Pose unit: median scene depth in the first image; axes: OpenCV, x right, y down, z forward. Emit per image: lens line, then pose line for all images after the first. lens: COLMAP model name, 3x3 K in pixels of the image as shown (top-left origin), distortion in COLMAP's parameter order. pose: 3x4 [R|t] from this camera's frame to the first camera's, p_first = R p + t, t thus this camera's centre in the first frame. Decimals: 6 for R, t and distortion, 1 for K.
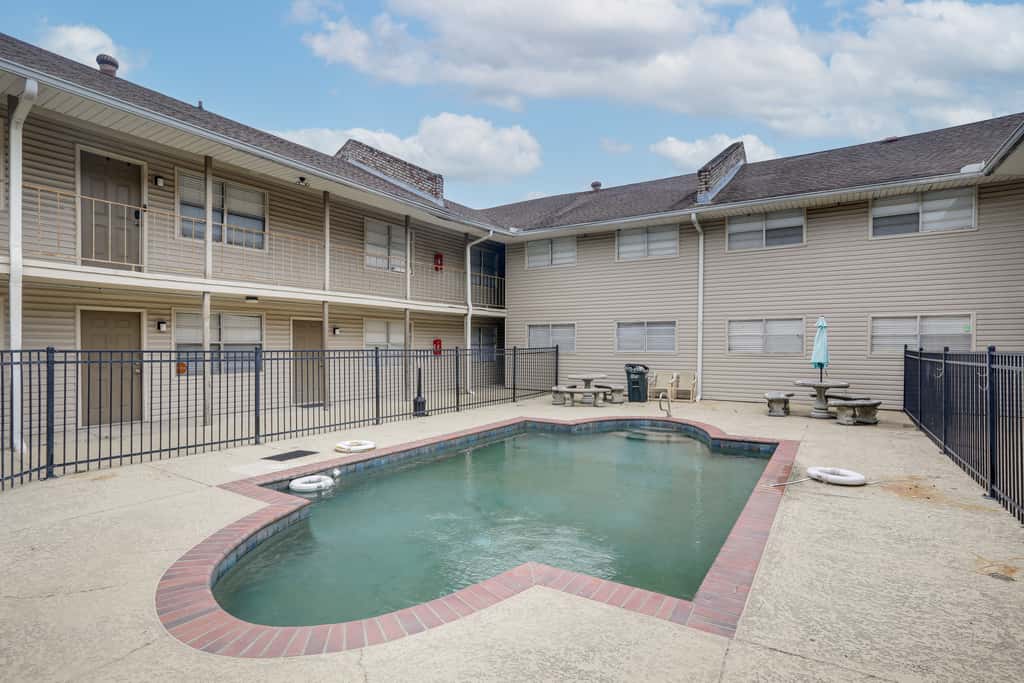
lens RADIAL K [[507.2, 0, 522.5], [0, 507.2, 332.7], [0, 0, 1]] dist [-0.024355, -0.001957]
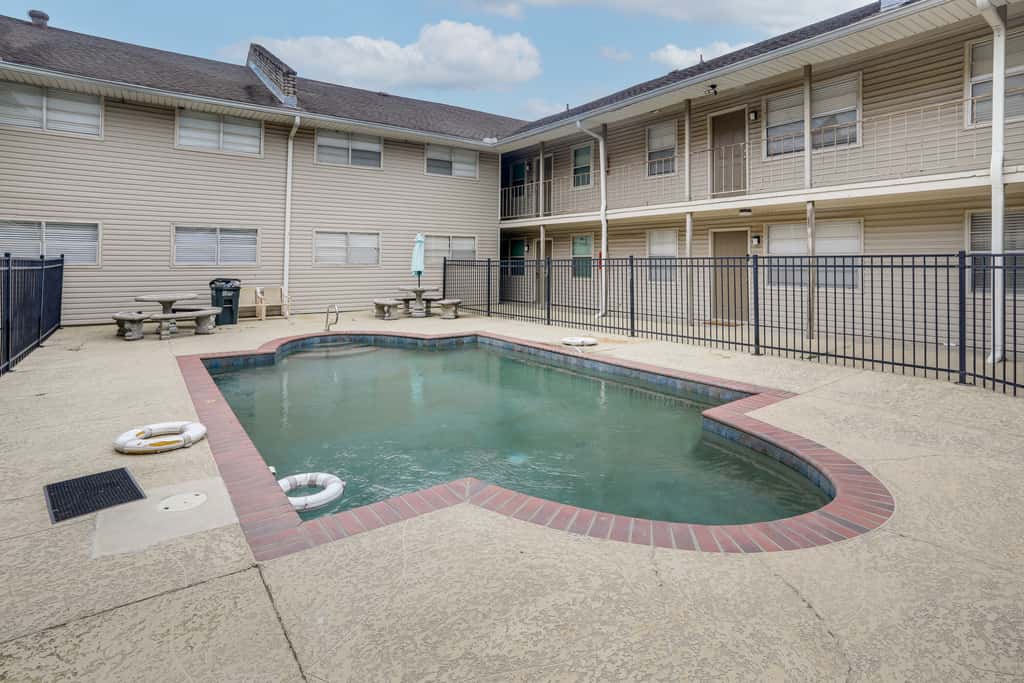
lens RADIAL K [[518.6, 0, 509.5], [0, 518.6, 252.9], [0, 0, 1]] dist [-0.028446, 0.004218]
pose [[0.379381, 0.012898, 0.925151, -0.440143], [-0.026981, 0.999632, -0.002872, 0.011836], [-0.924847, -0.023872, 0.379590, 0.290680]]
